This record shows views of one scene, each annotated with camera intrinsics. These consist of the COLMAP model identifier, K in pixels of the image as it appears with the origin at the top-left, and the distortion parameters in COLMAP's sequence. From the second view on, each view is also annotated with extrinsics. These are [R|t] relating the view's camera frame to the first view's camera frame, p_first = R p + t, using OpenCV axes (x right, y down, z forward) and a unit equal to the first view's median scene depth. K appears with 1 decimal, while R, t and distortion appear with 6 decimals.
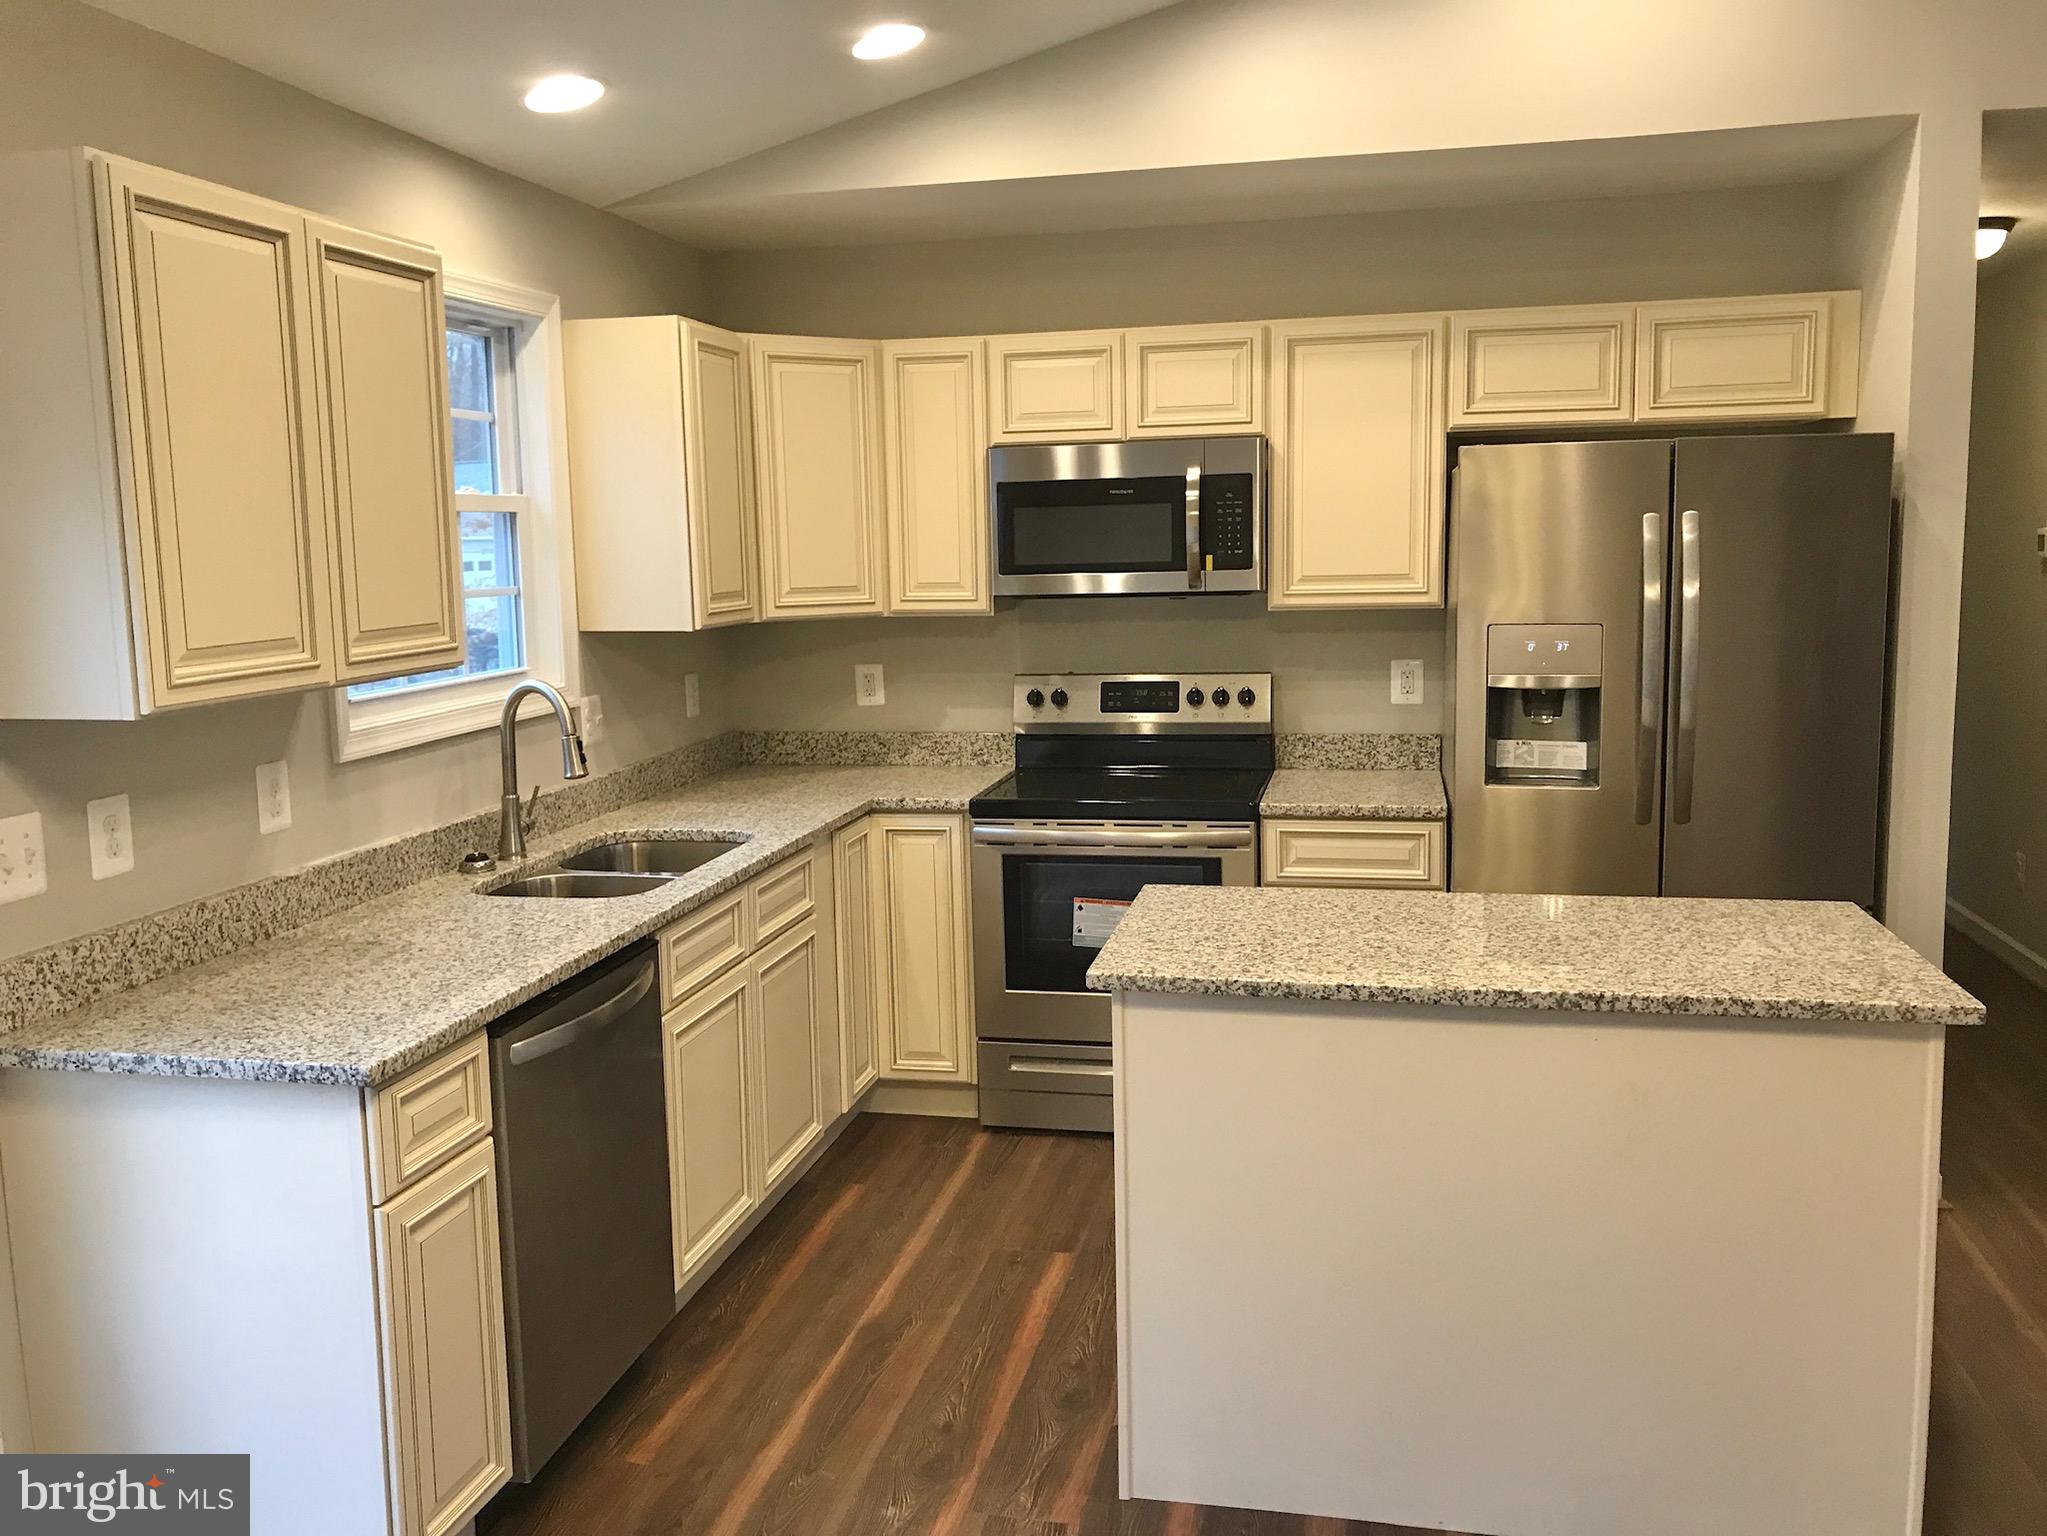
lens RADIAL K [[1675.1, 0, 1014.8], [0, 1675.1, 755.0], [0, 0, 1]] dist [0.036960, -0.031449]
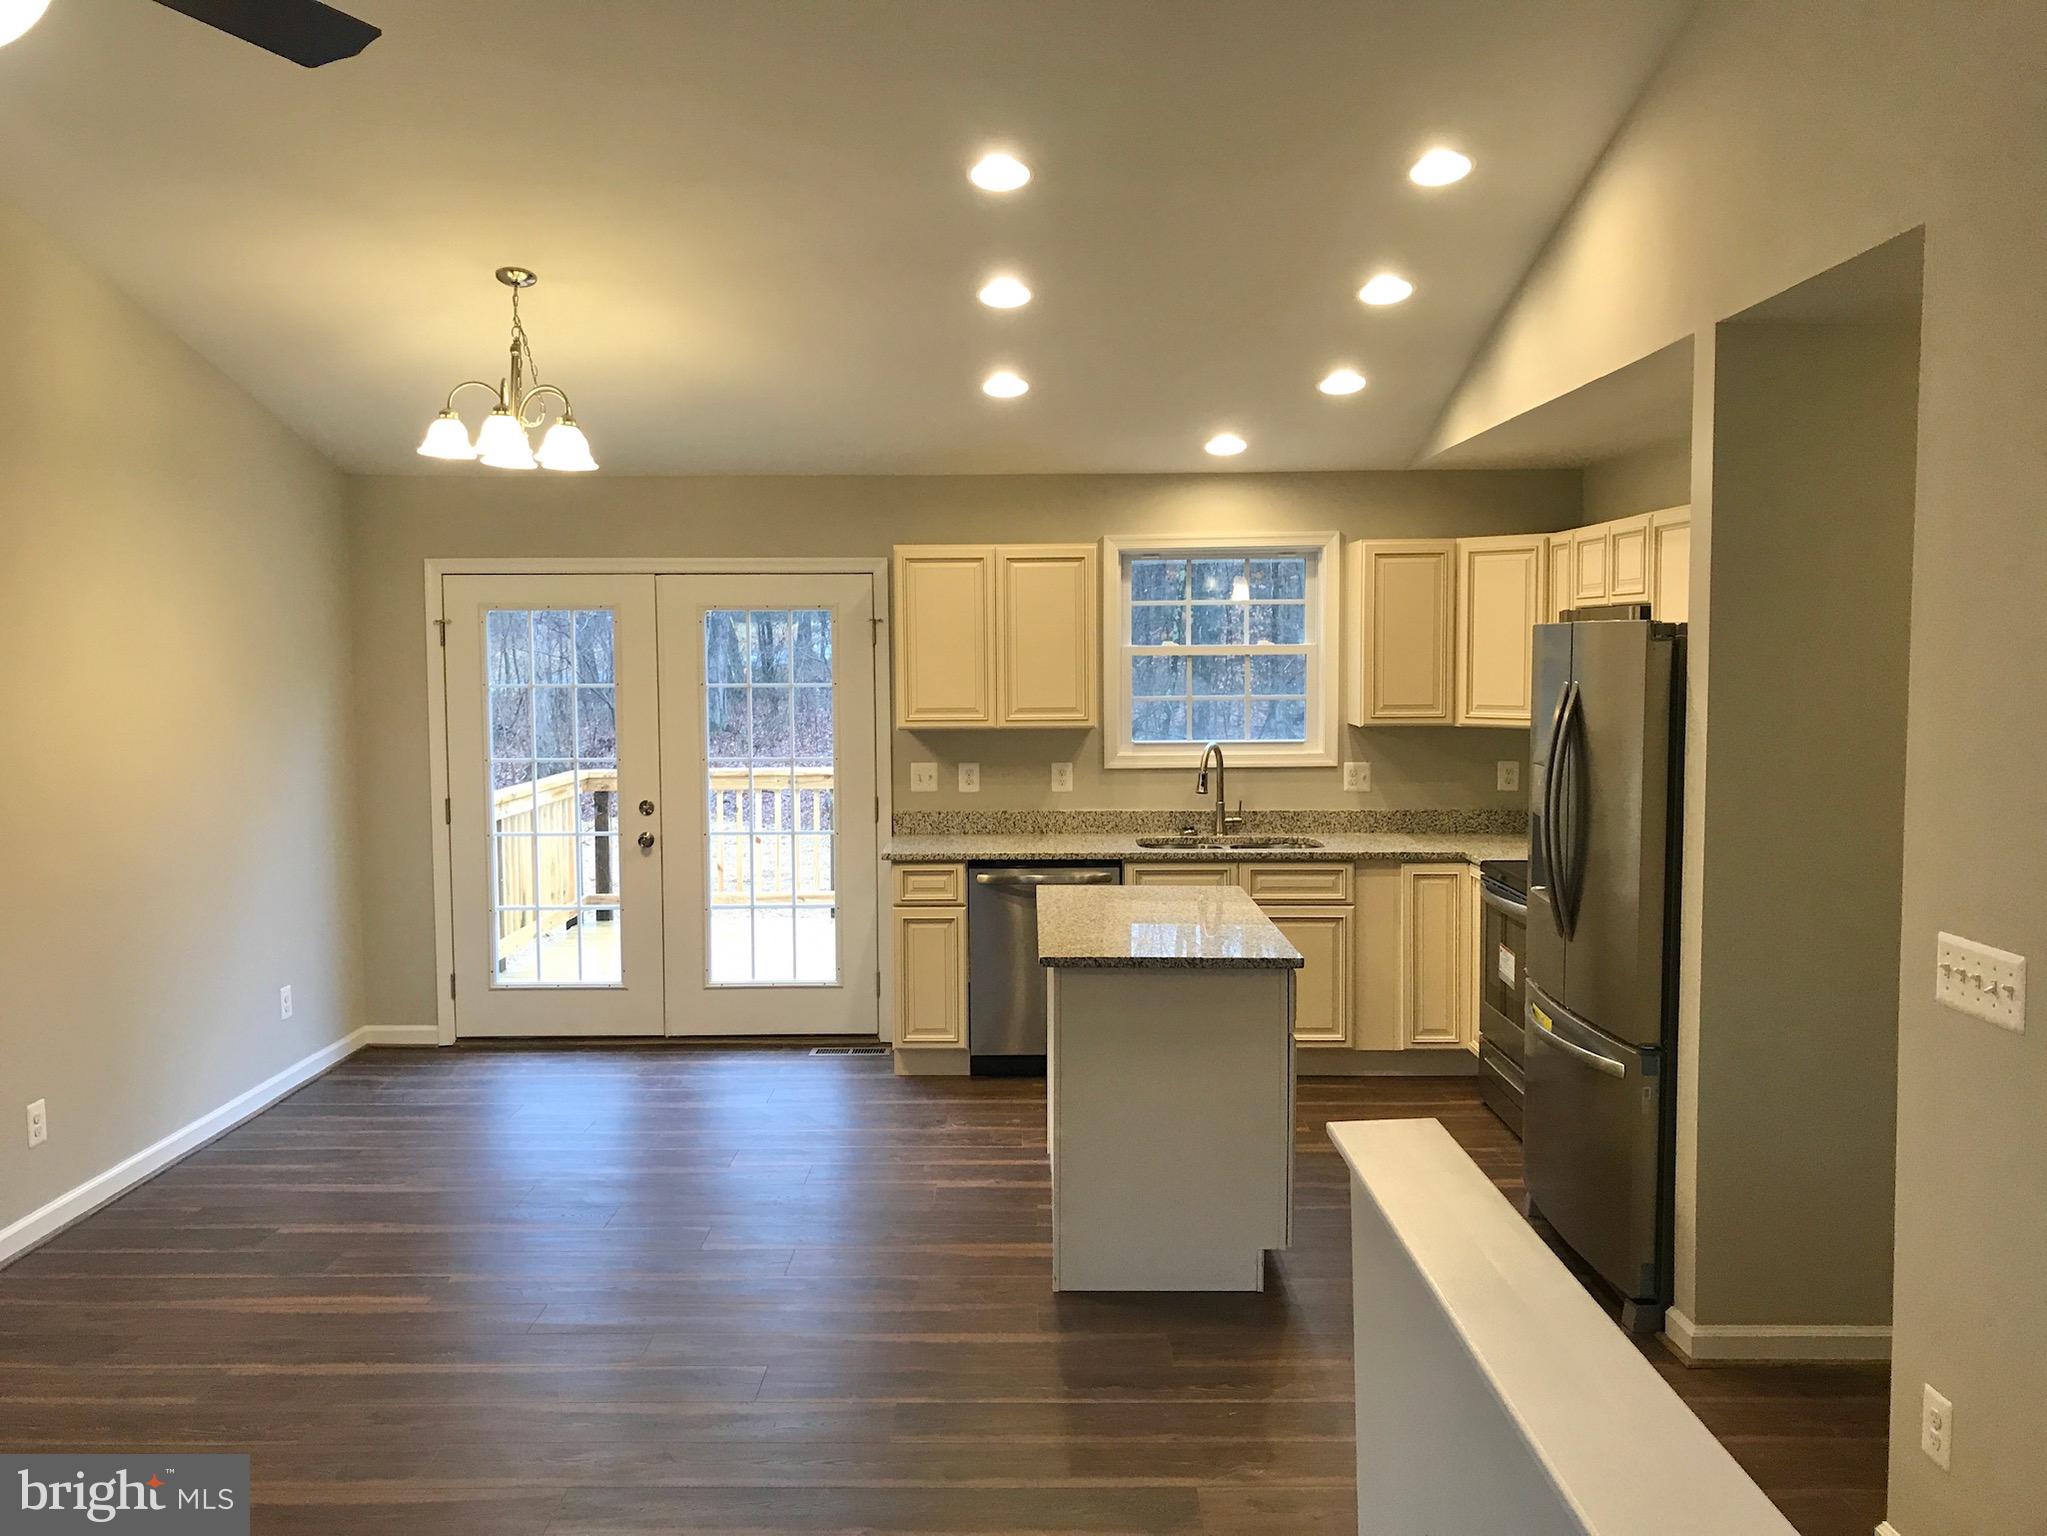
lens RADIAL K [[1671.8, 0, 1019.7], [0, 1671.8, 753.2], [0, 0, 1]] dist [0.038834, -0.043250]
pose [[0.208627, 0.085453, -0.974255, 1.393081], [-0.128996, 0.989876, 0.059200, -0.106263], [0.969451, 0.113325, 0.217538, 0.331412]]
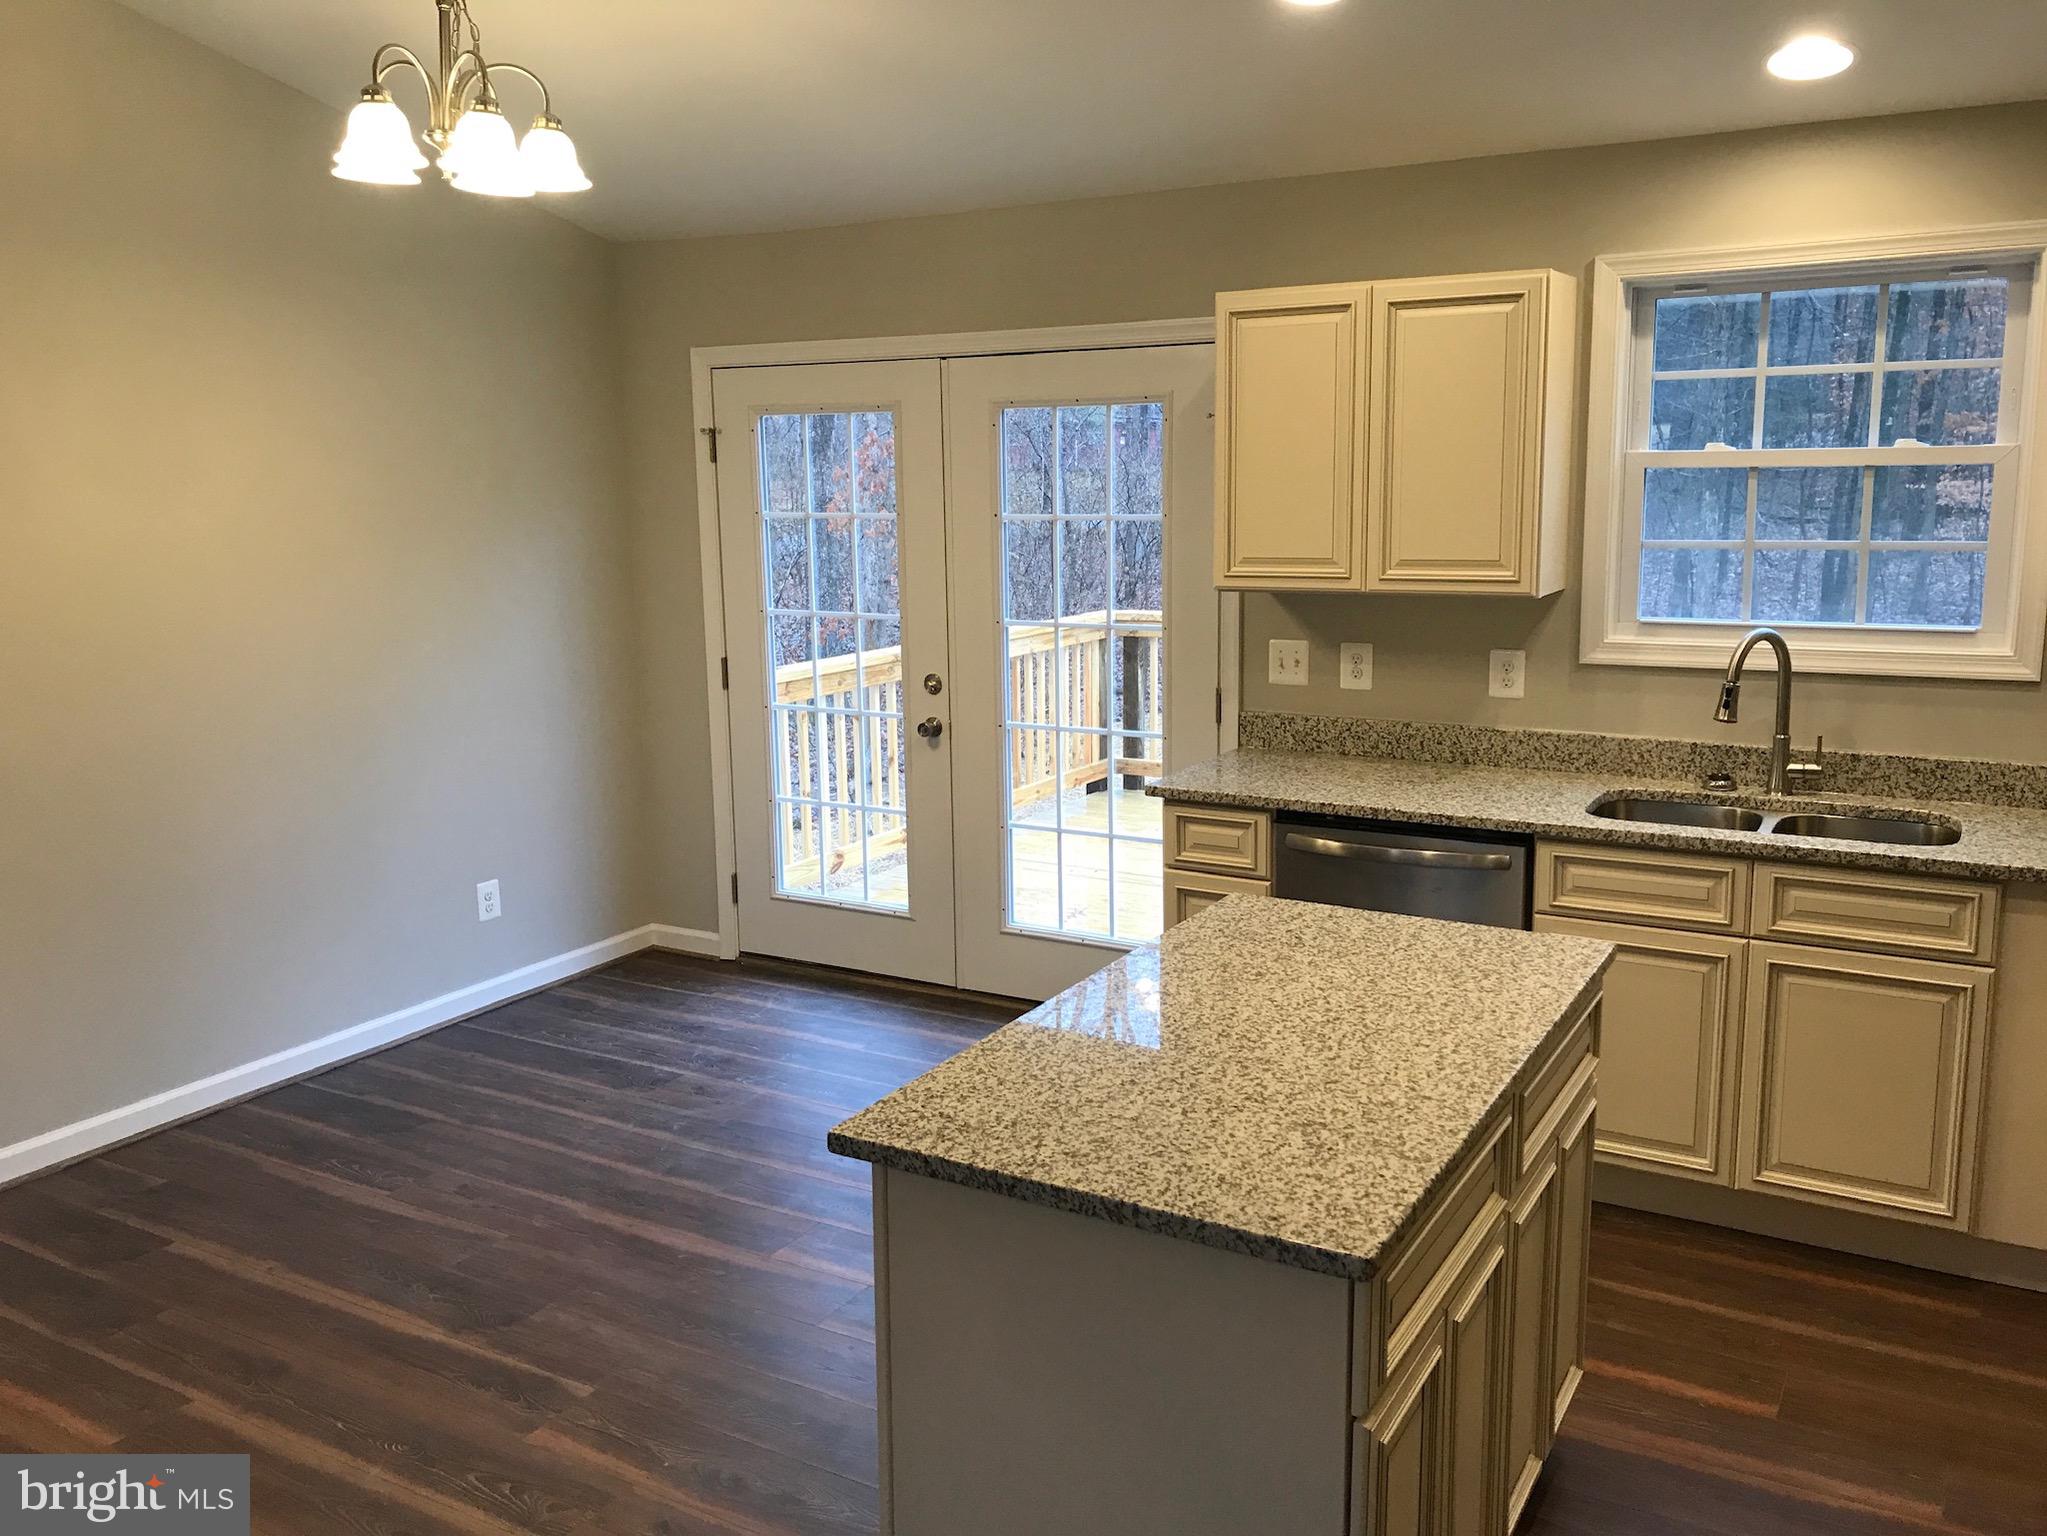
lens RADIAL K [[1666.0, 0, 1007.8], [0, 1666.0, 753.8], [0, 0, 1]] dist [0.141805, -0.314704]
pose [[-0.307240, 0.189637, -0.932546, 0.788559], [-0.105420, 0.967130, 0.231402, -0.148835], [0.945775, 0.169404, -0.277149, 0.772797]]
